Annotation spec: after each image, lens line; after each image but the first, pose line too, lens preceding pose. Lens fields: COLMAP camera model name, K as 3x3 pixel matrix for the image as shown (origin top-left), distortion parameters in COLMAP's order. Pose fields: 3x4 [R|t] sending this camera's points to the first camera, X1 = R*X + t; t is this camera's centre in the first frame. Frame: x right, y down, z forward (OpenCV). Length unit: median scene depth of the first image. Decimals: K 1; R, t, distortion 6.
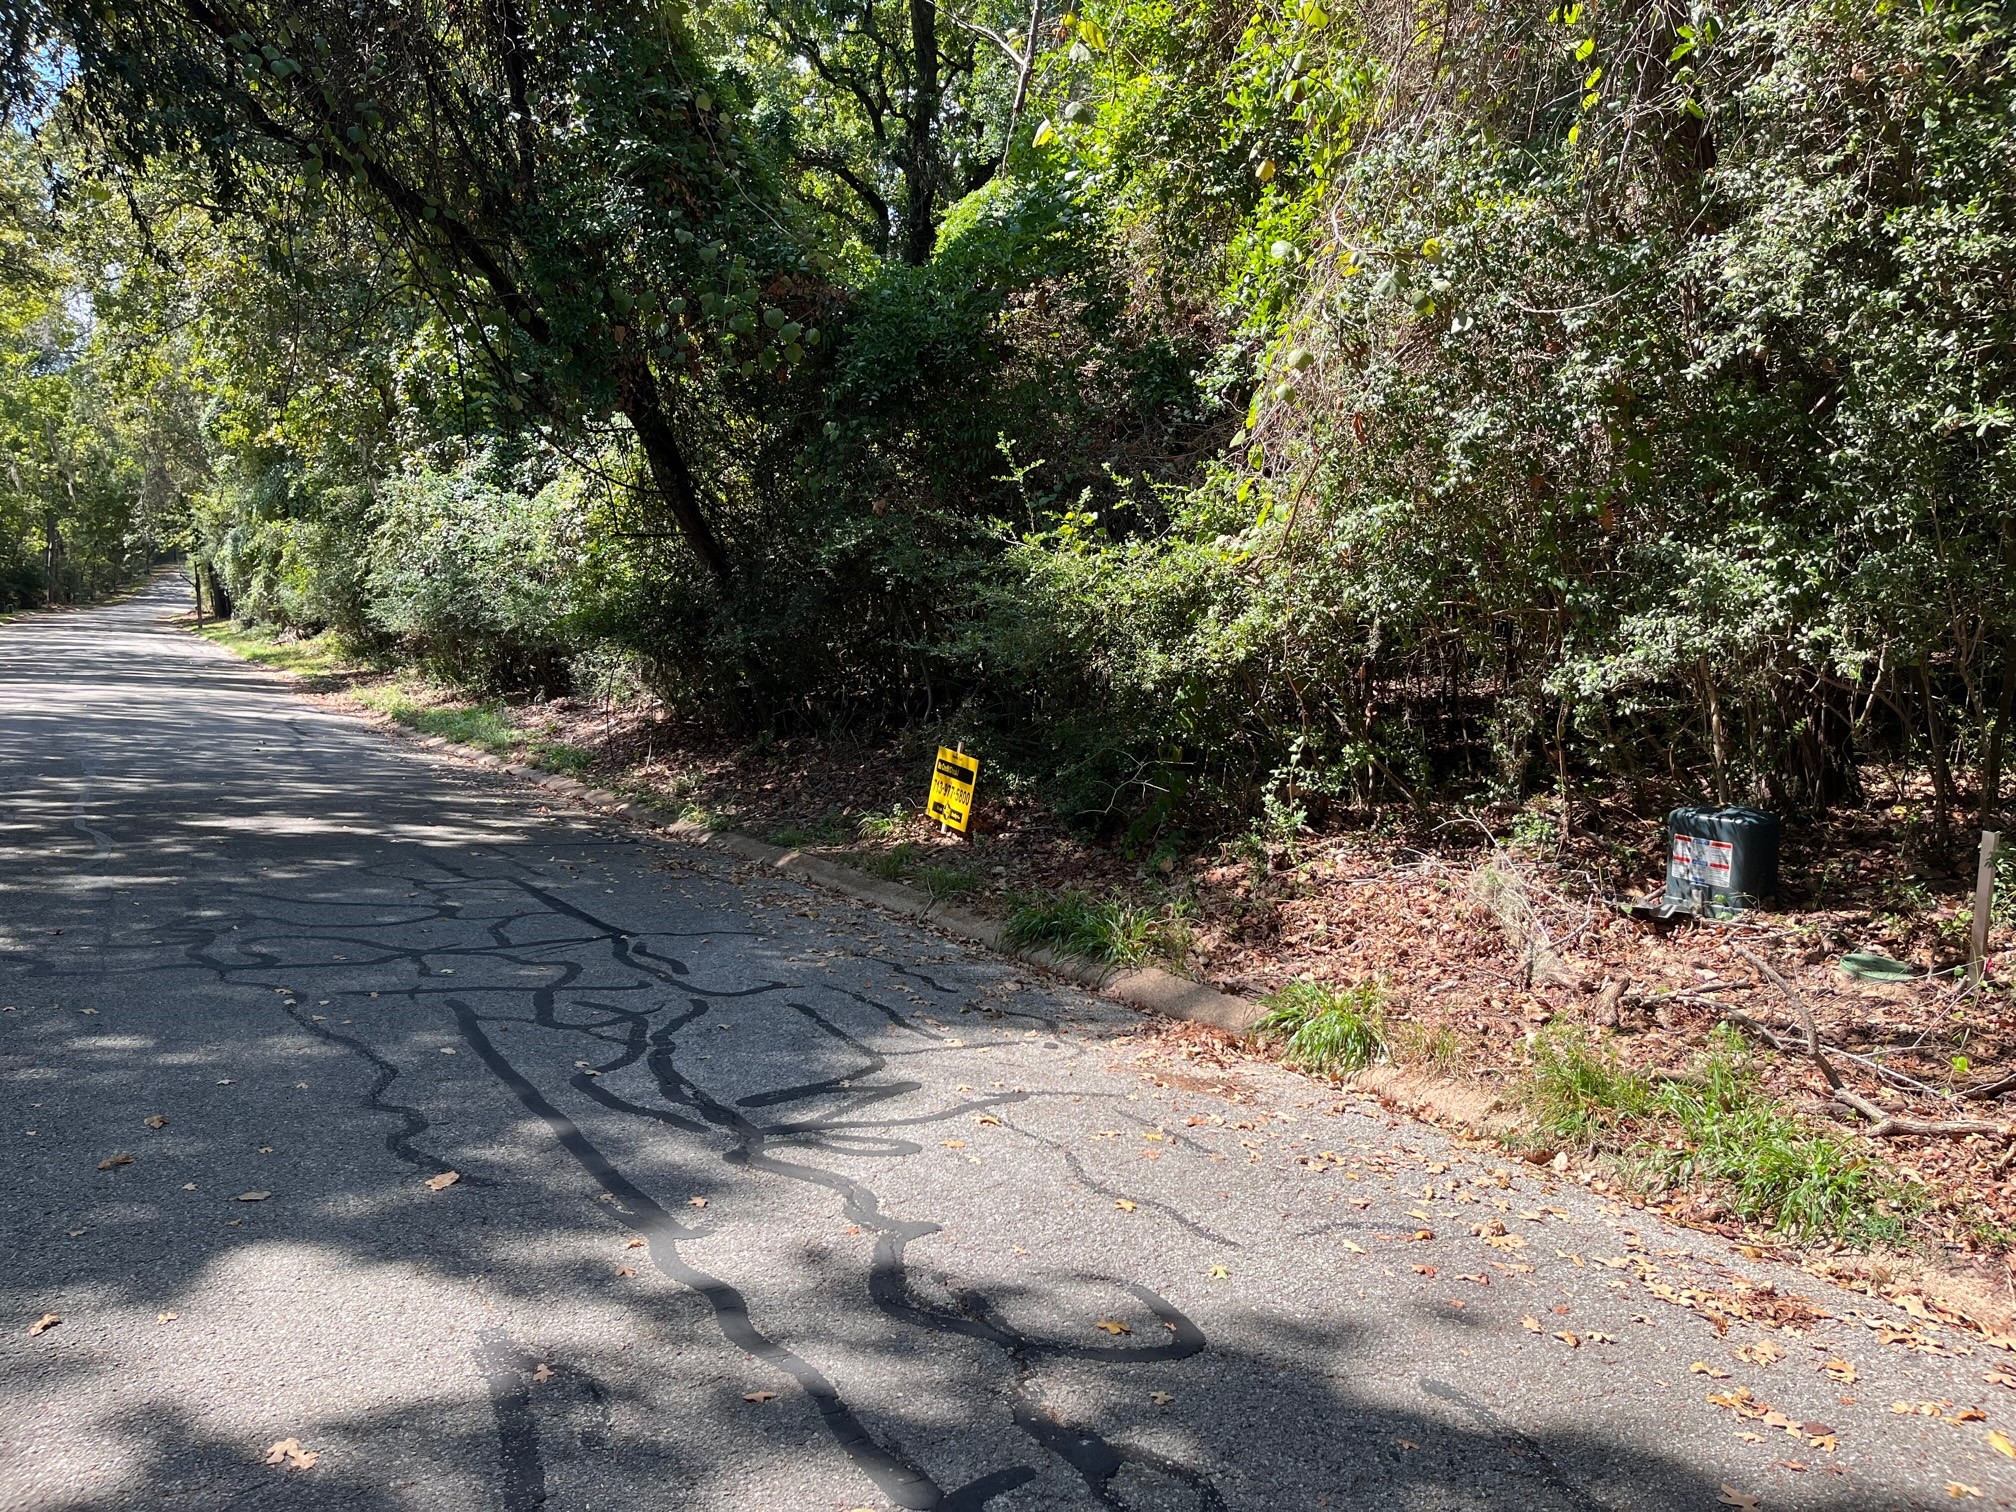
lens RADIAL K [[1475.6, 0, 1003.0], [0, 1475.6, 771.2], [0, 0, 1]] dist [0.037647, -0.076434]
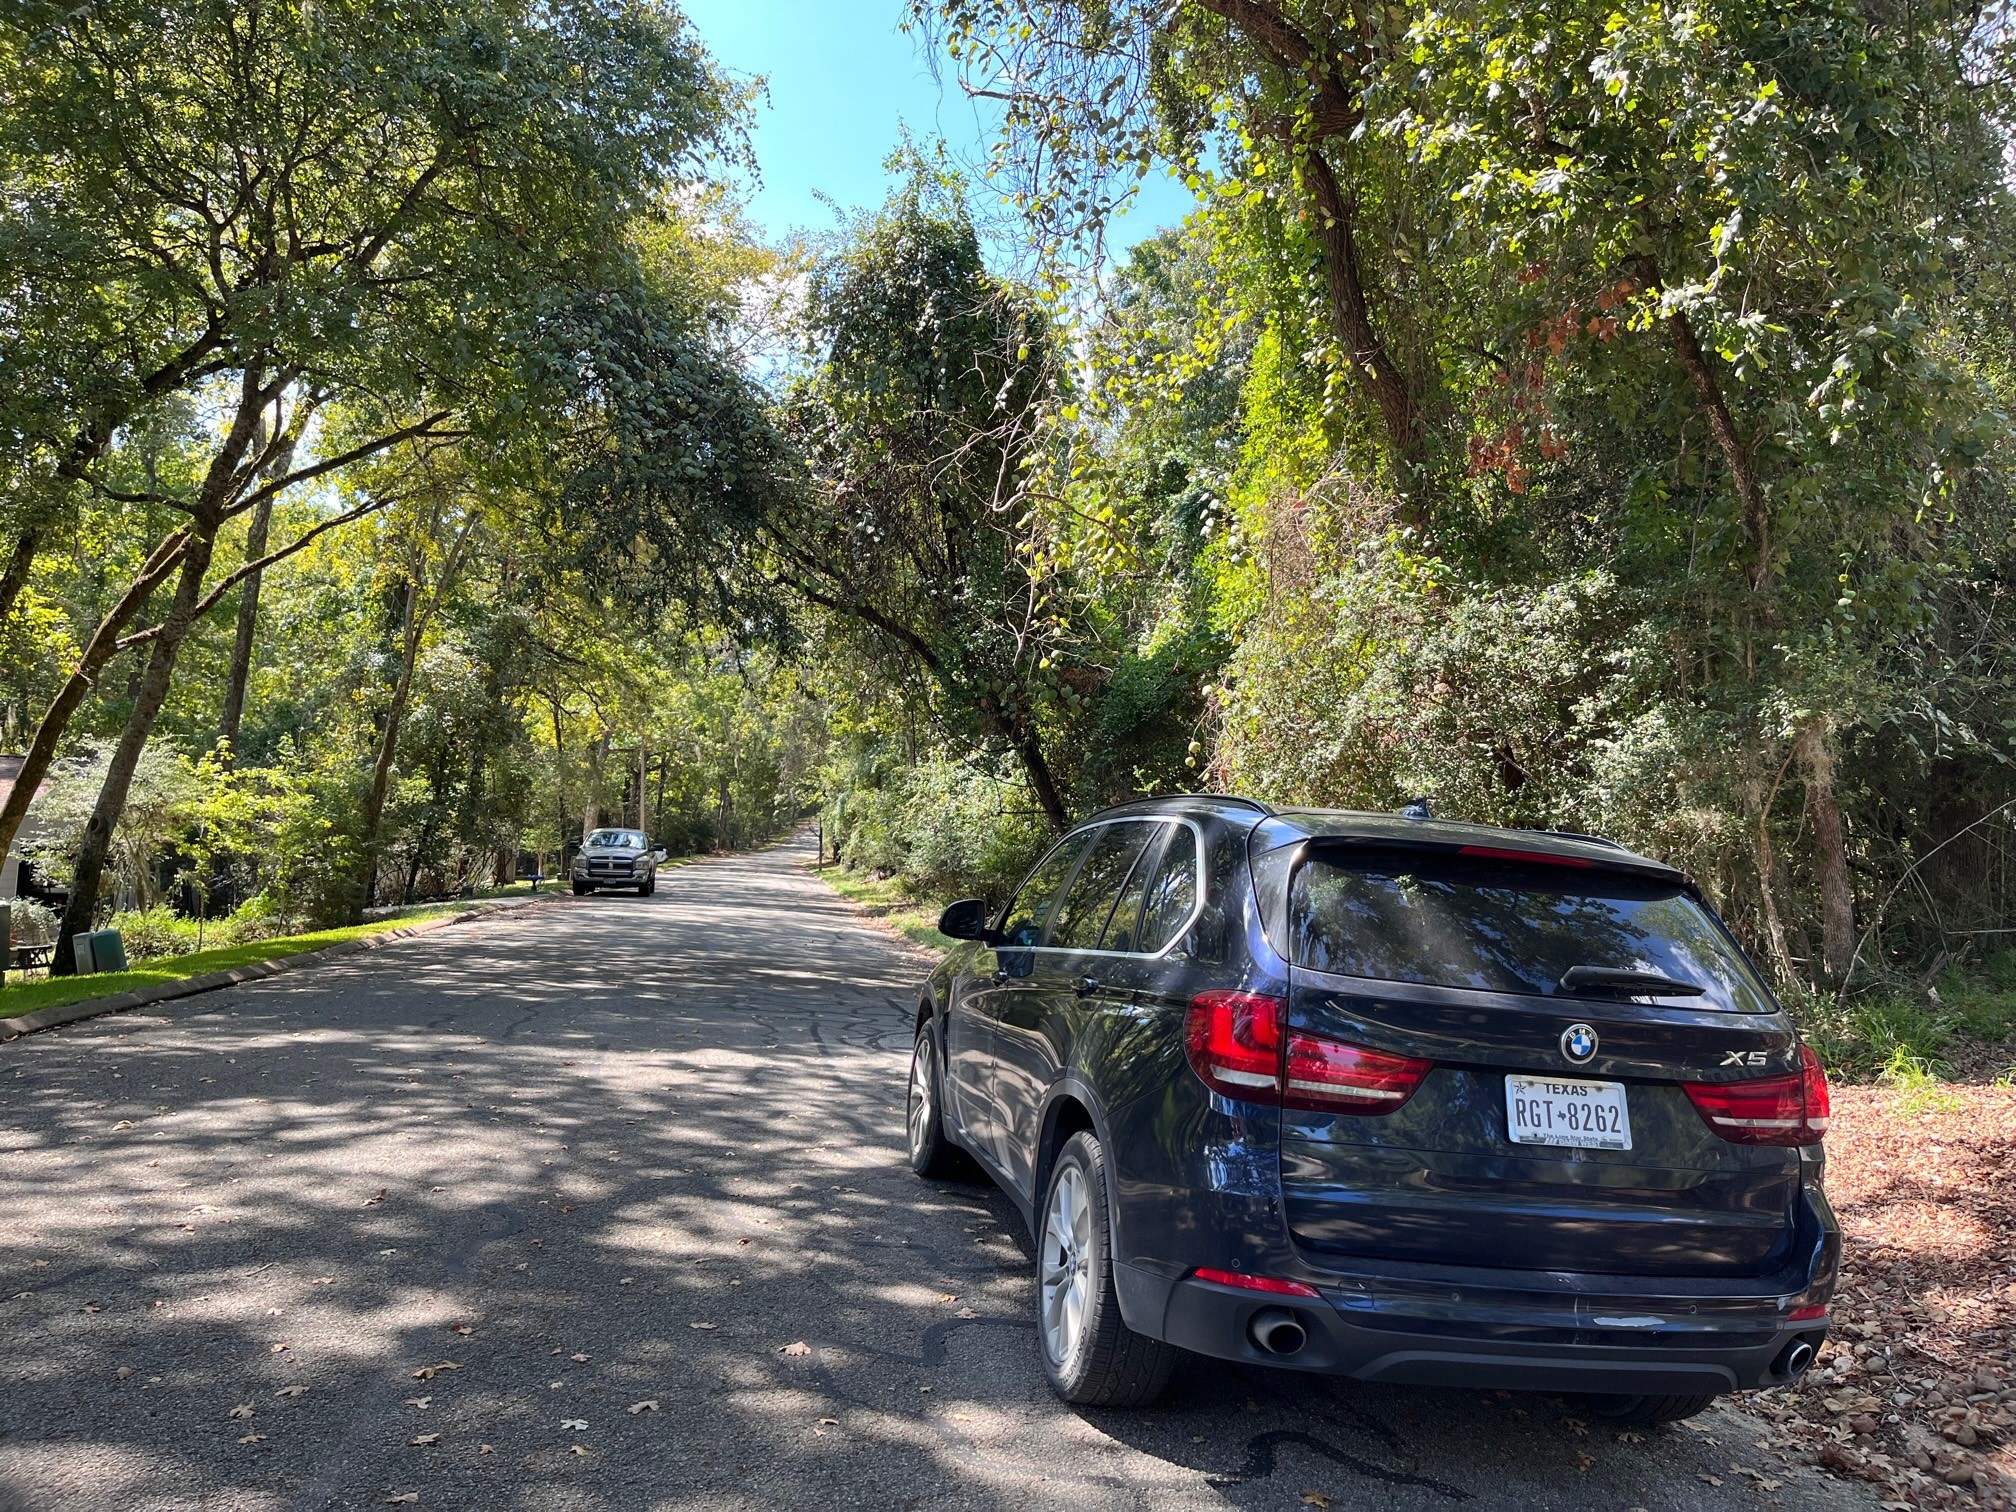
lens RADIAL K [[1475.6, 0, 1008.5], [0, 1475.6, 775.2], [0, 0, 1]] dist [0.037647, -0.076434]
pose [[0.929361, -0.012378, -0.368964, 0.103665], [-0.048624, 0.986627, -0.155575, 0.015346], [0.365955, 0.162526, 0.916331, -0.146843]]
